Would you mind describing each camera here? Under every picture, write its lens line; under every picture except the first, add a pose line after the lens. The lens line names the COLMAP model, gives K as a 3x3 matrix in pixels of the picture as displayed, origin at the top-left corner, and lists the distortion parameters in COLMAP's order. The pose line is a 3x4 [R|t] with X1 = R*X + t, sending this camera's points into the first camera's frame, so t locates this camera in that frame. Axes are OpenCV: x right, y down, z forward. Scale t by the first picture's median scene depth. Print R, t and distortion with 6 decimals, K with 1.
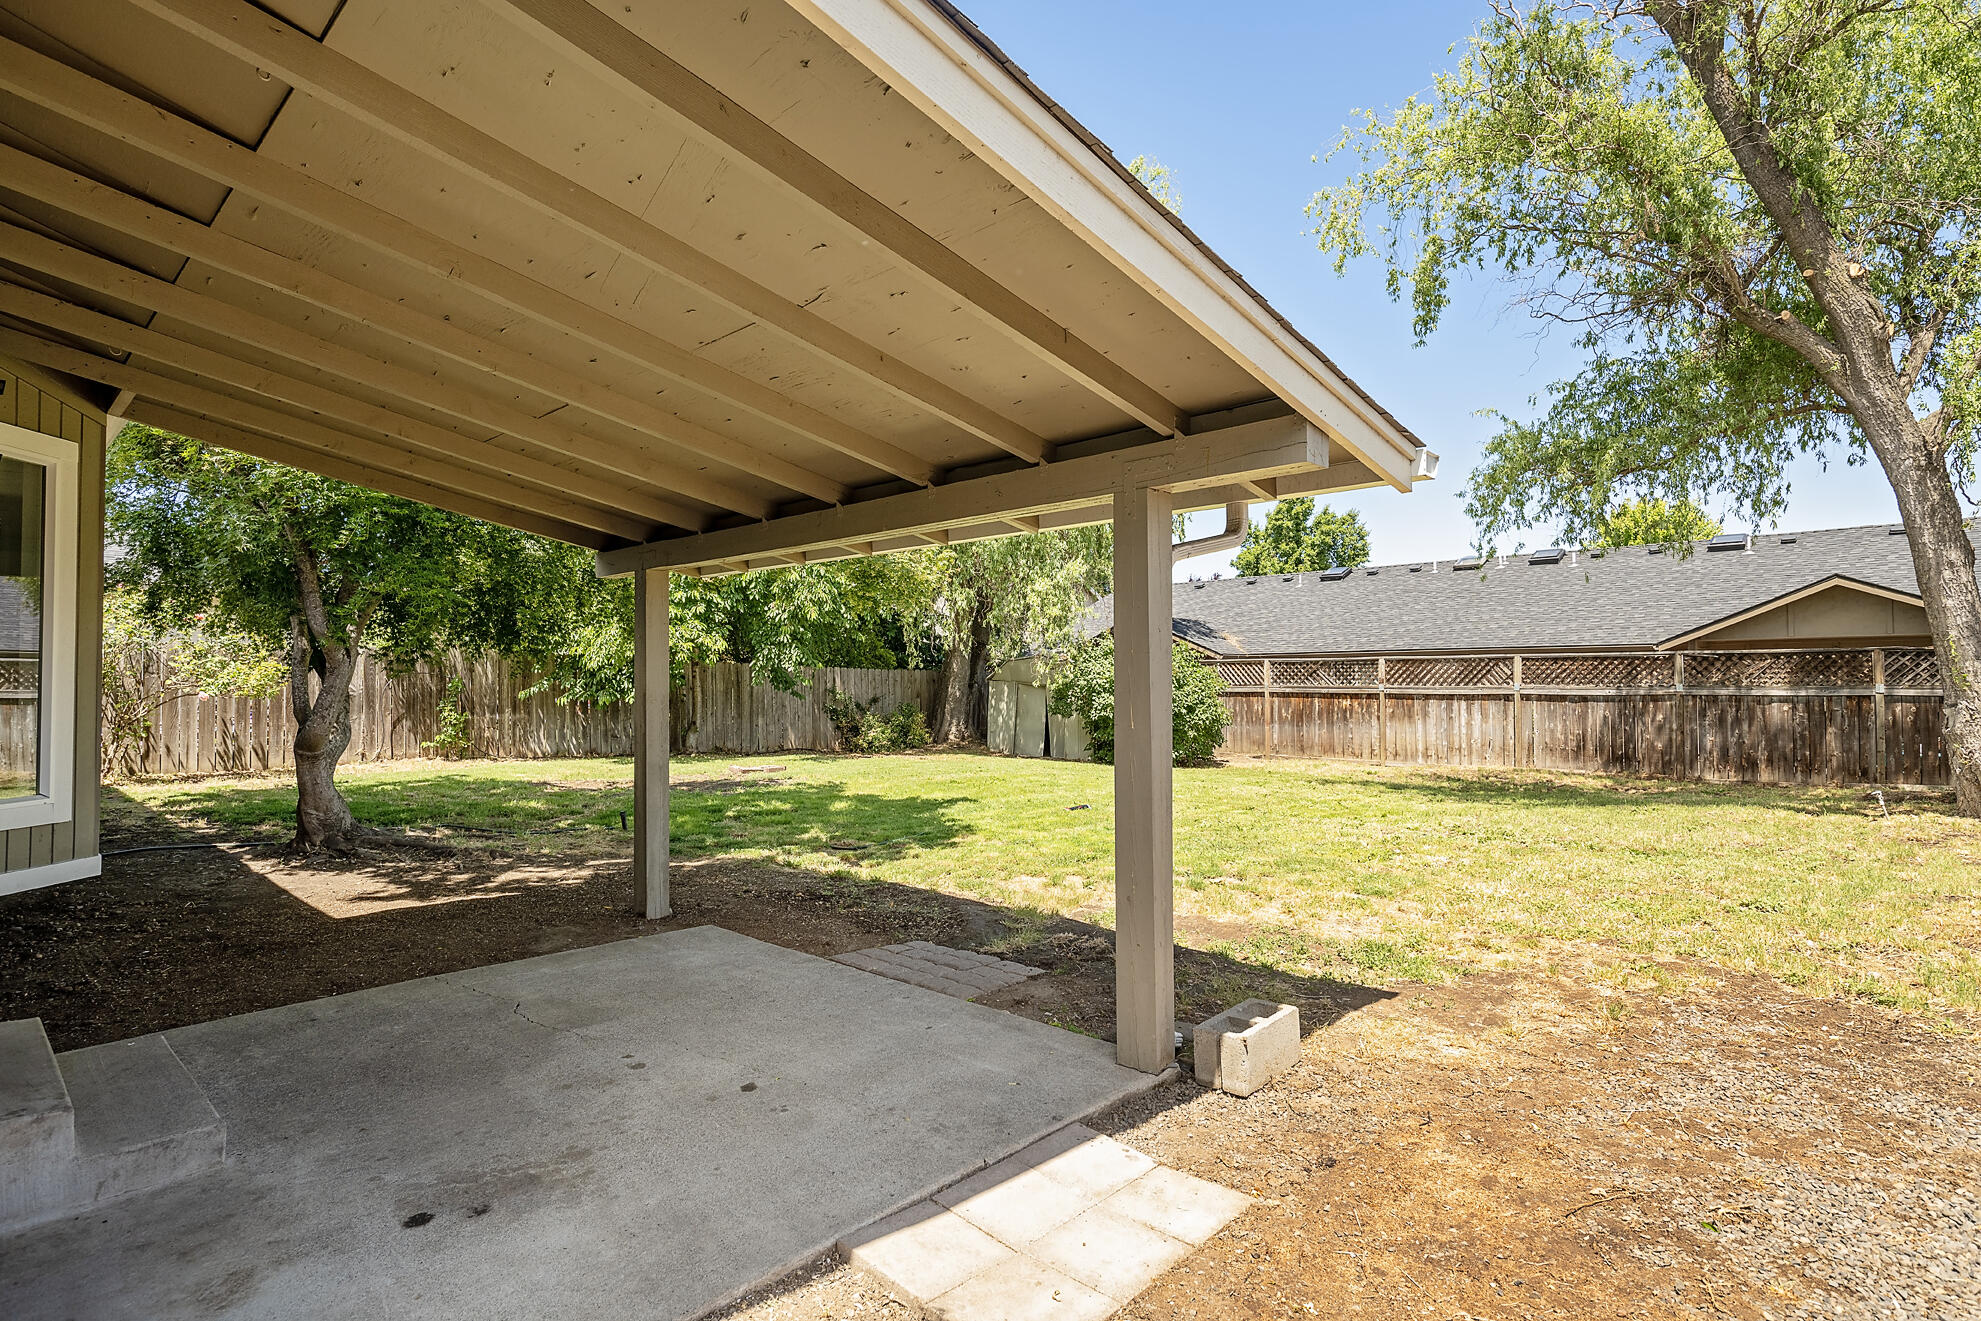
lens RADIAL K [[1026.3, 0, 994.9], [0, 1026.3, 665.0], [0, 0, 1]] dist [-0.015869, 0.005197]
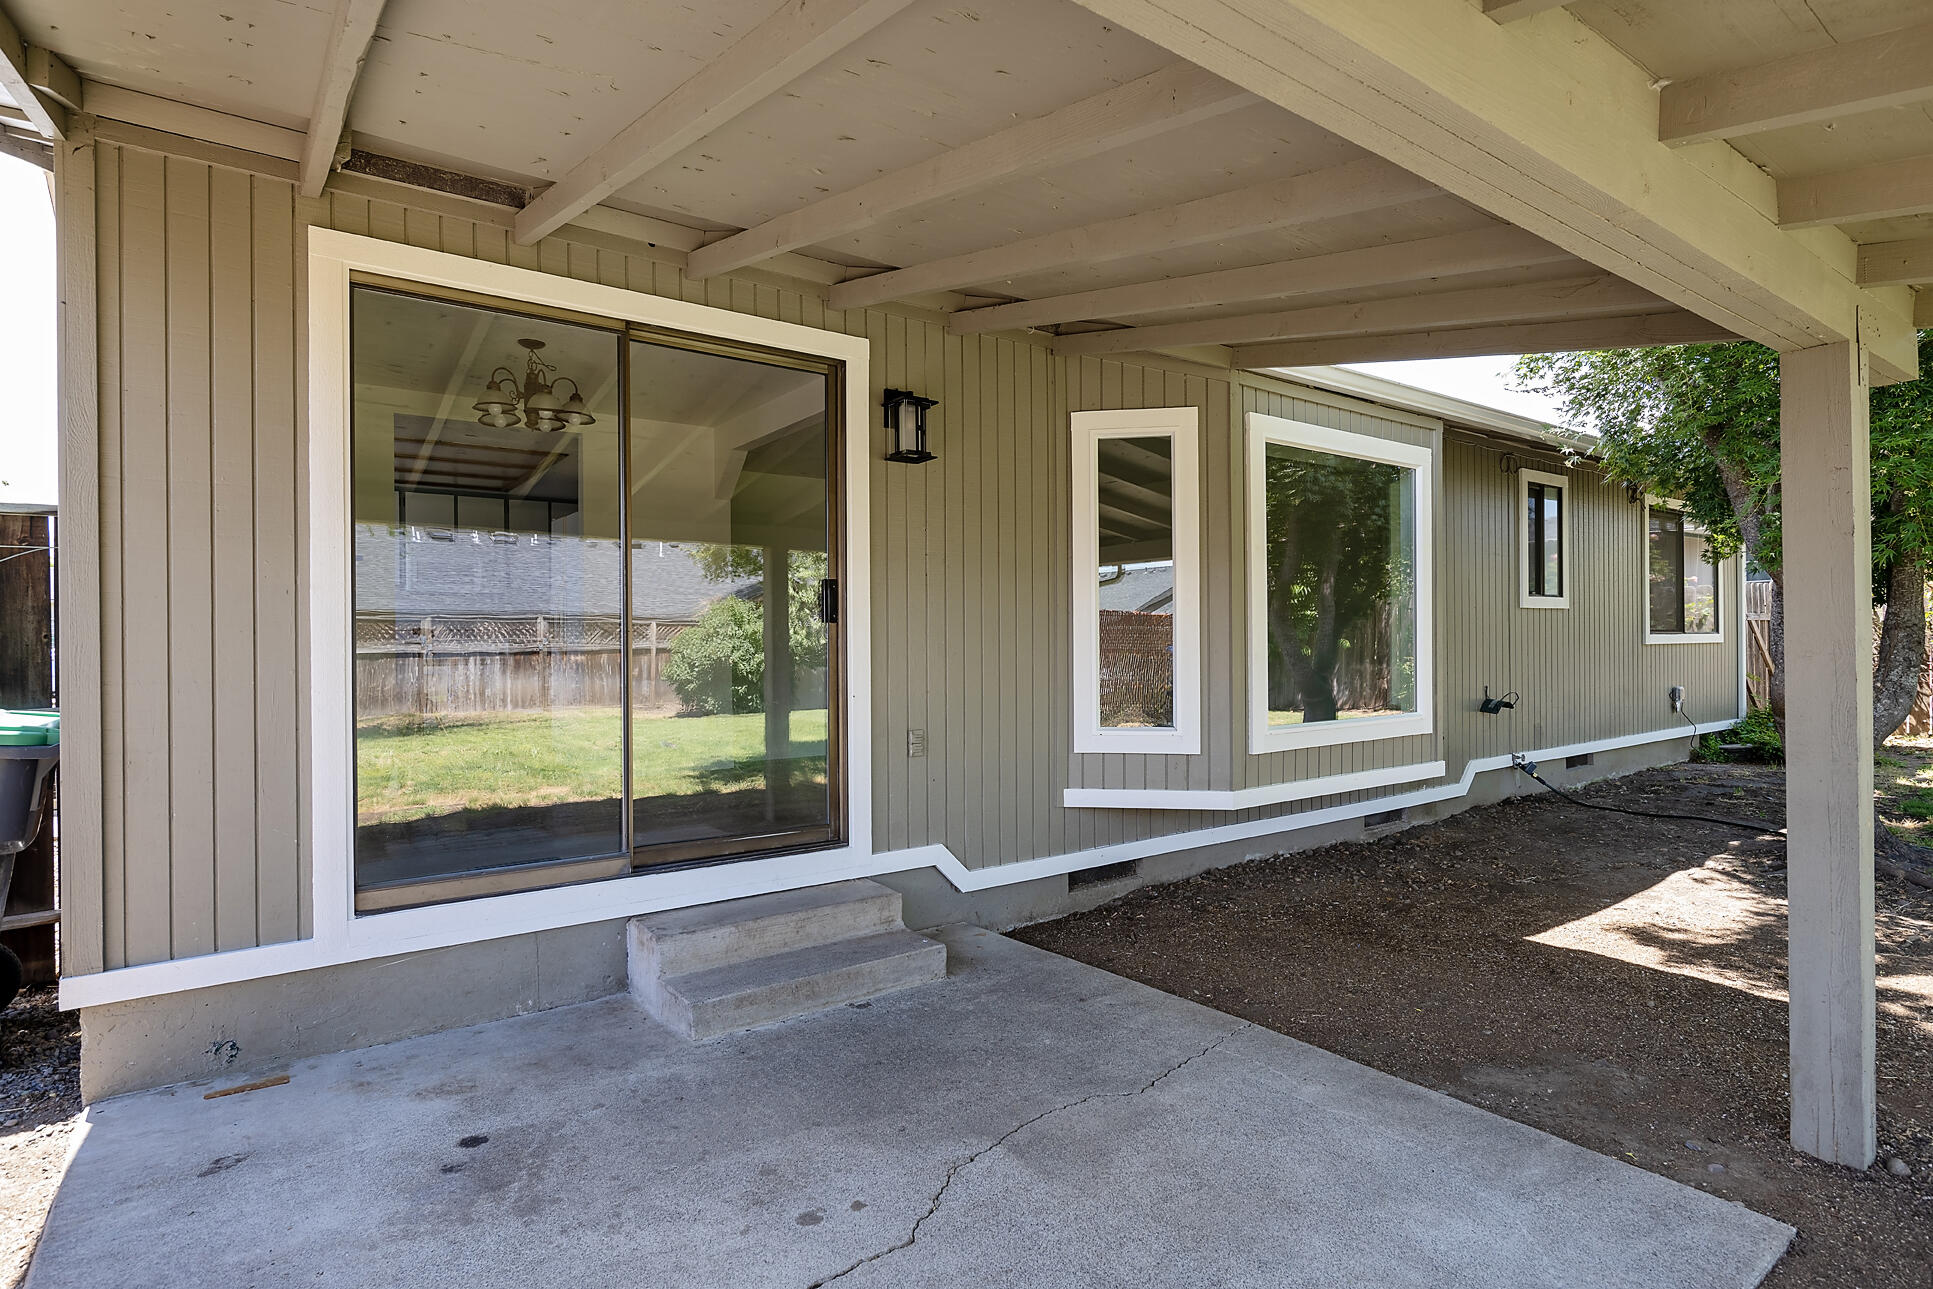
lens RADIAL K [[1001.4, 0, 973.0], [0, 1001.4, 640.6], [0, 0, 1]] dist [-0.015869, 0.005197]
pose [[-0.174648, 0.006031, -0.984613, 0.257297], [0.022647, 0.999741, 0.002106, 0.031649], [0.984371, -0.021931, -0.174739, 1.268443]]
